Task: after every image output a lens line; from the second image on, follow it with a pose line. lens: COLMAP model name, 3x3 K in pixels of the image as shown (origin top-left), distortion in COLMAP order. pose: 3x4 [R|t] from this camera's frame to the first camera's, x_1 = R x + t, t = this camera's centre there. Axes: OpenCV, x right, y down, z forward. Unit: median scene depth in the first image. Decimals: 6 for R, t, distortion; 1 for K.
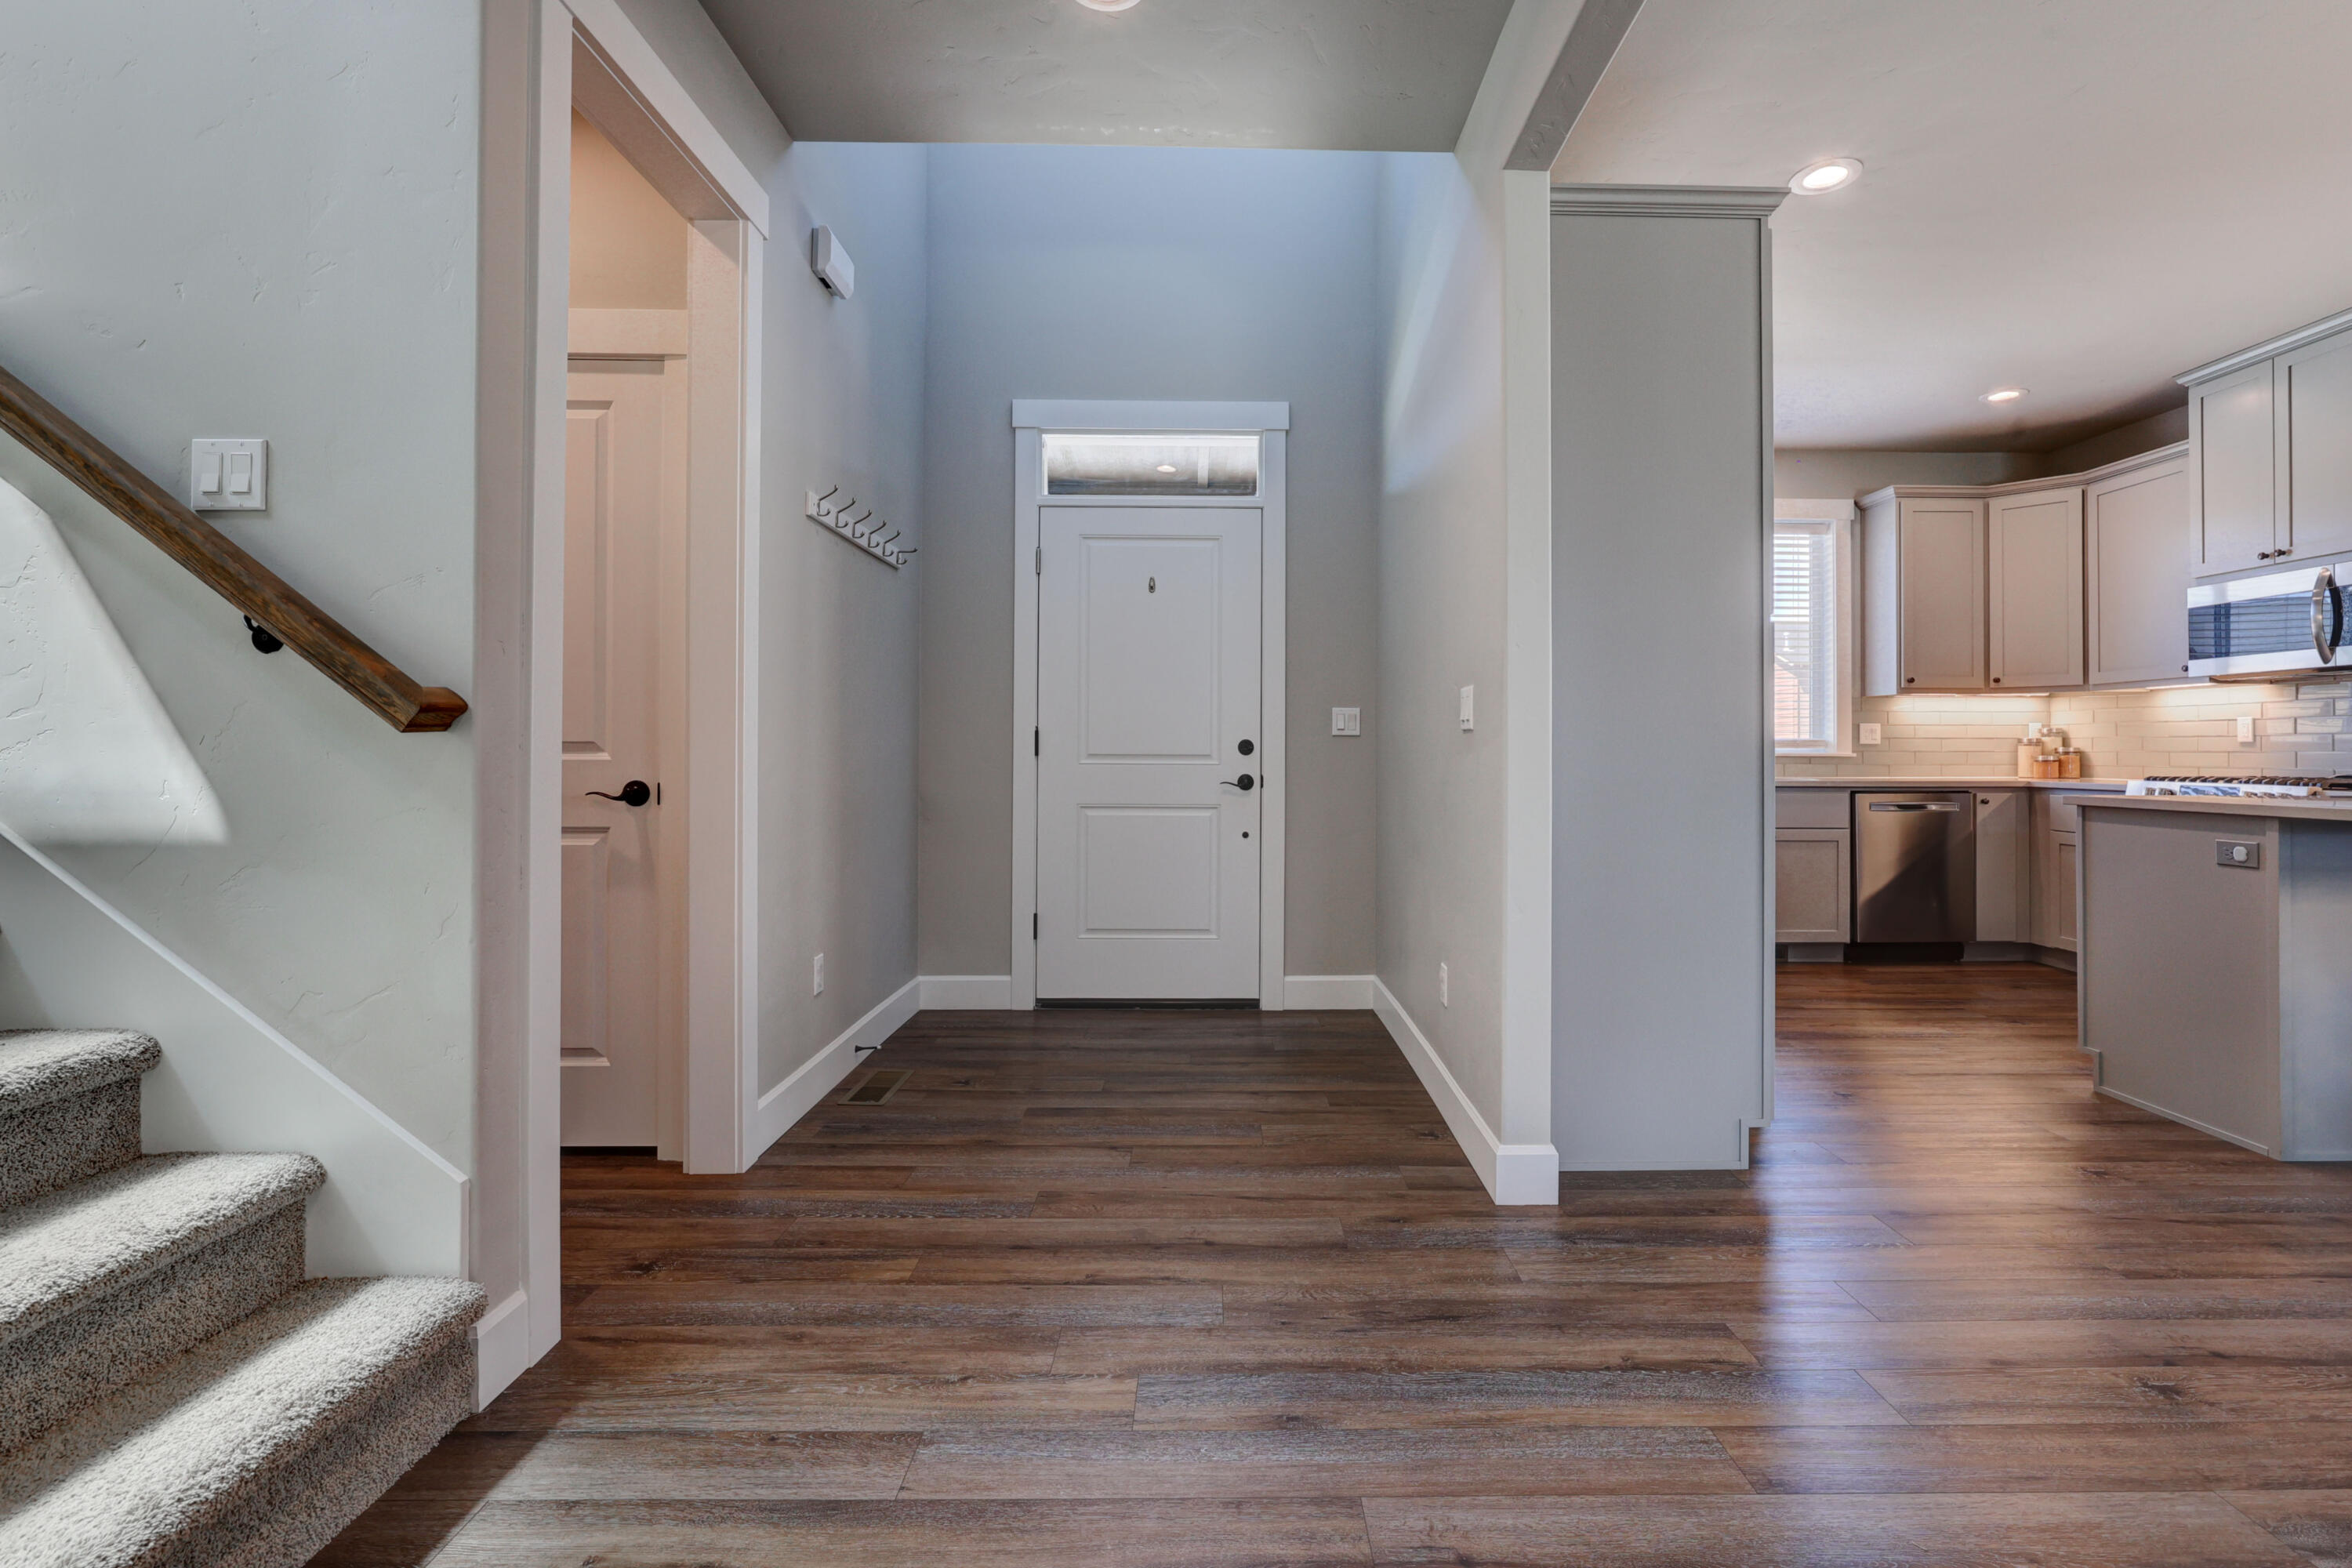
lens RADIAL K [[1049.3, 0, 1212.4], [0, 1049.3, 741.9], [0, 0, 1]] dist [-0.022795, 0.010304]
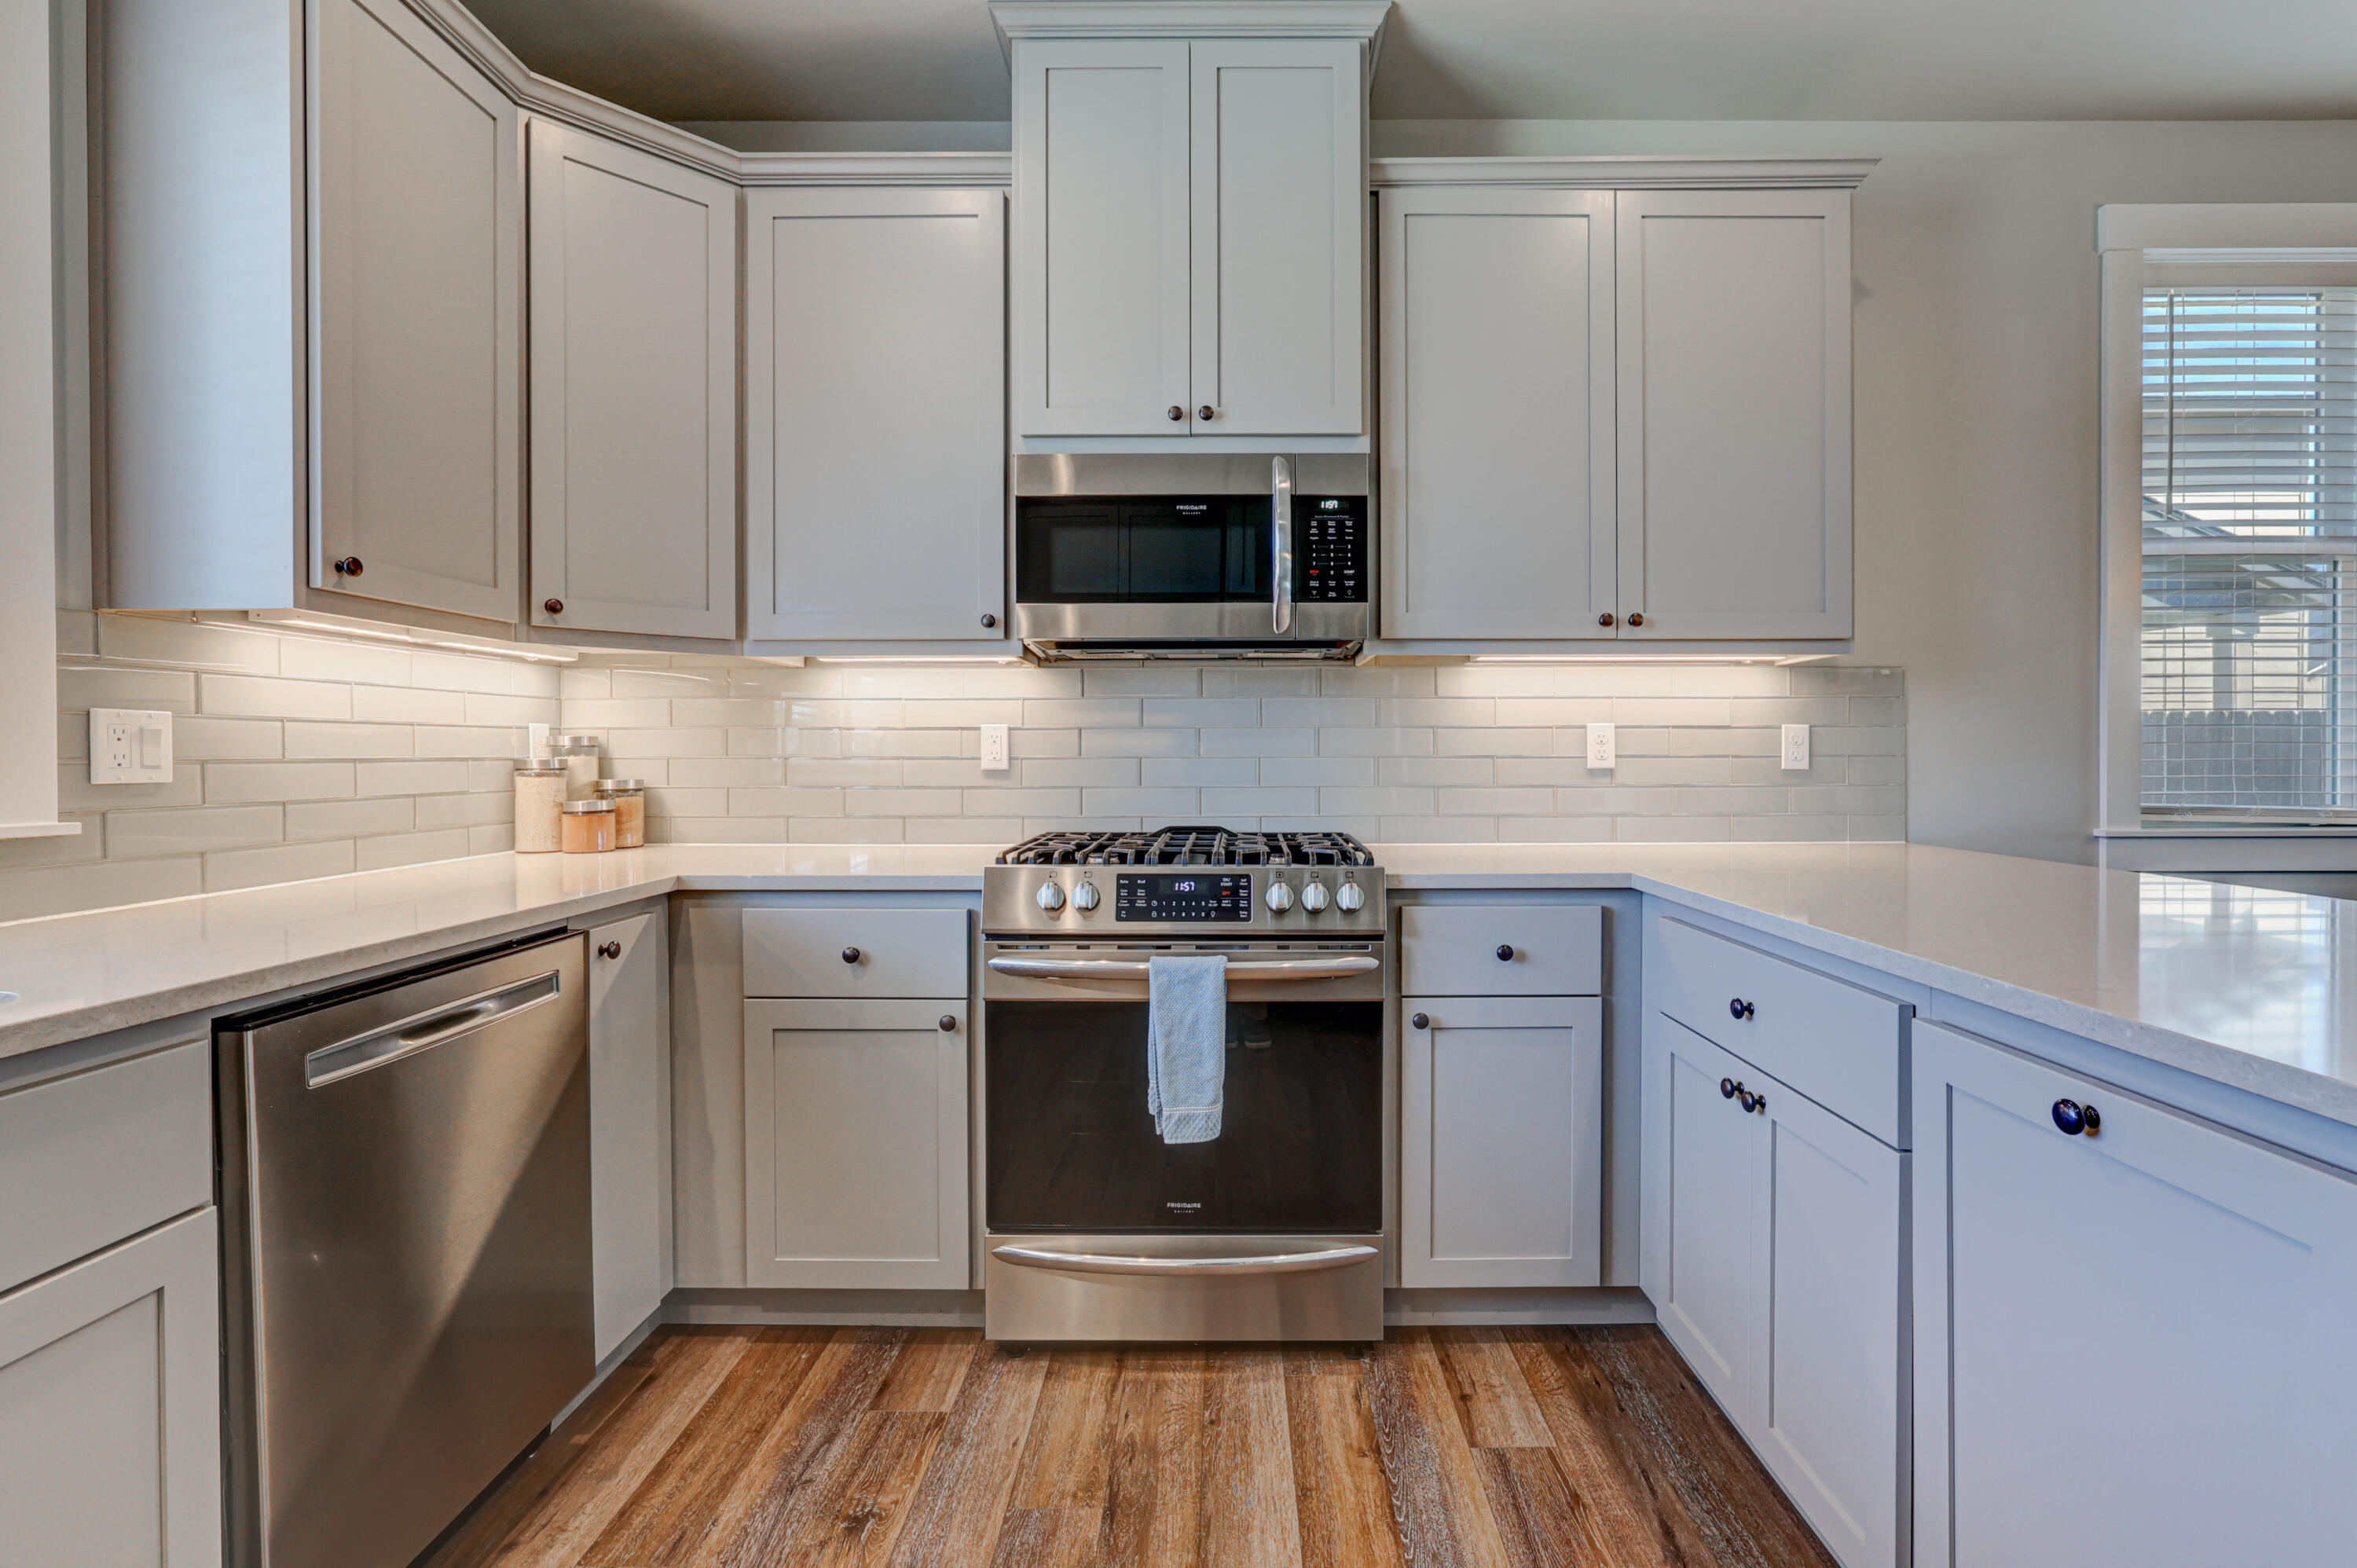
lens RADIAL K [[1045.0, 0, 1230.0], [0, 1045.0, 764.9], [0, 0, 1]] dist [-0.023633, 0.012273]
pose [[0.013733, -0.013035, 0.999821, 0.509816], [-0.007310, 0.999887, 0.013136, -0.012210], [-0.999879, -0.007489, 0.013636, 0.993584]]
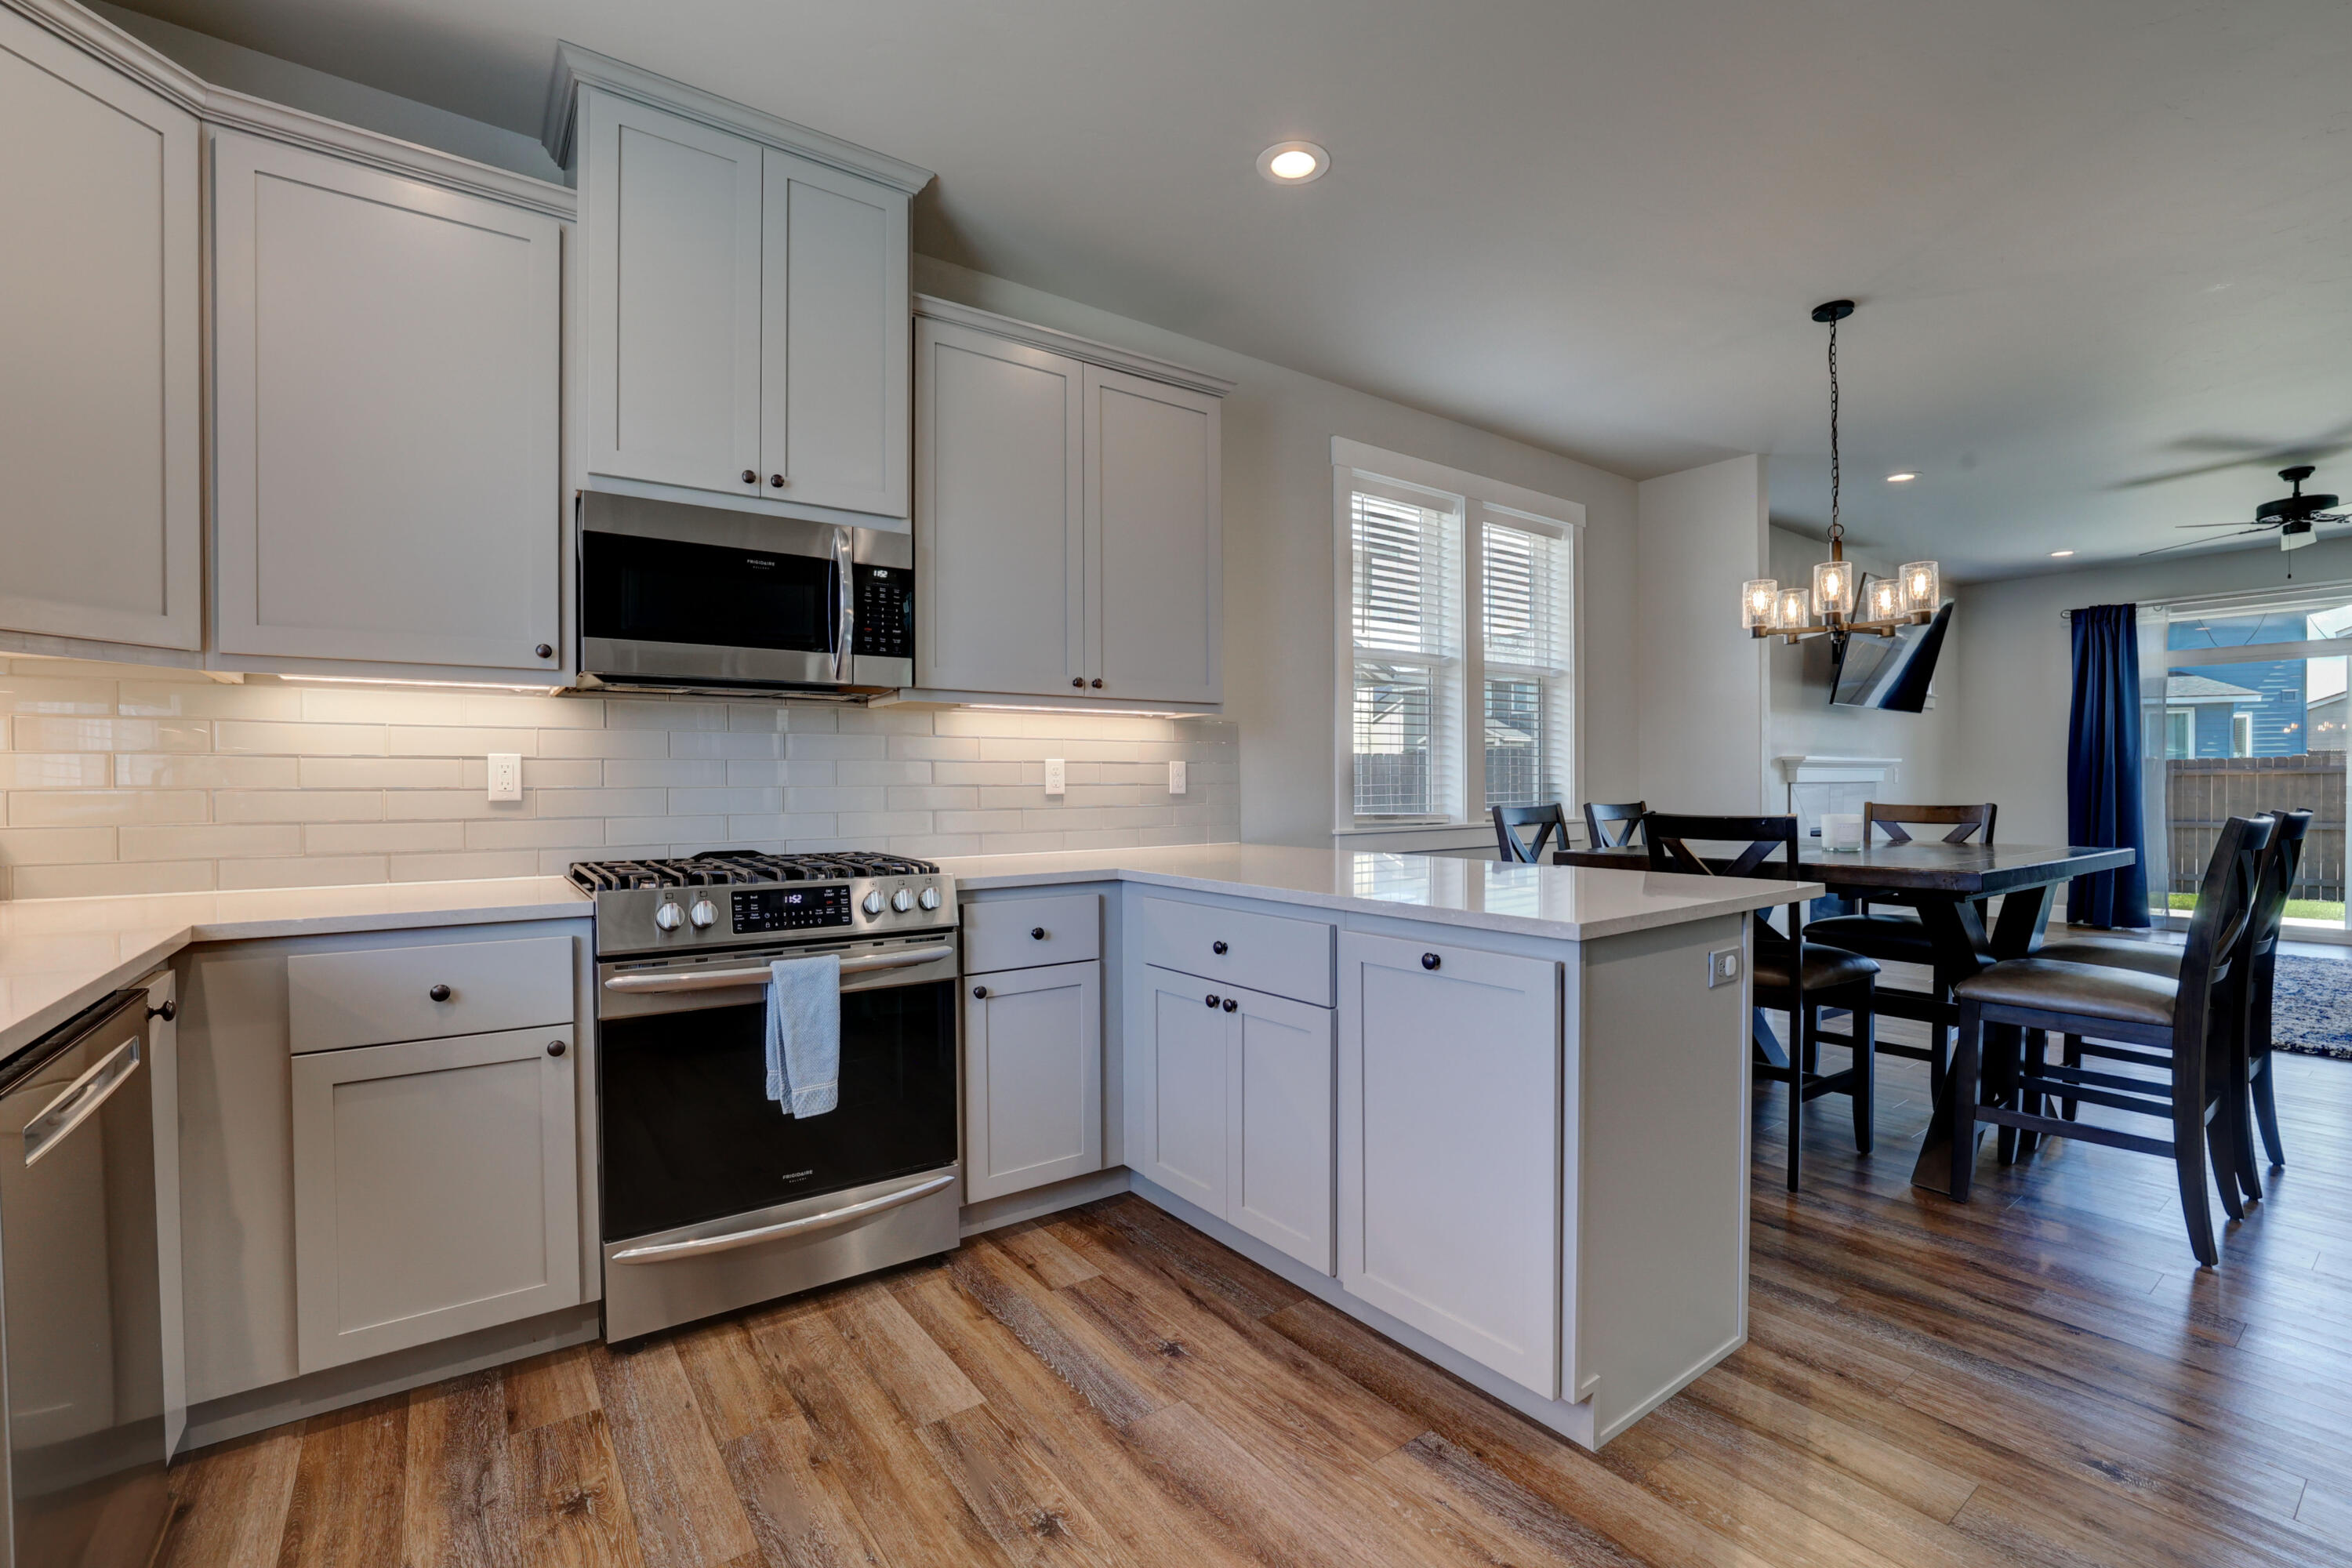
lens RADIAL K [[1021.5, 0, 1176.5], [0, 1021.5, 795.5], [0, 0, 1]] dist [-0.046997, 0.017521]
pose [[-0.577348, -0.012349, 0.816405, 0.435256], [-0.005719, 0.999922, 0.011081, -0.011735], [-0.816478, 0.001729, -0.577373, 1.162597]]
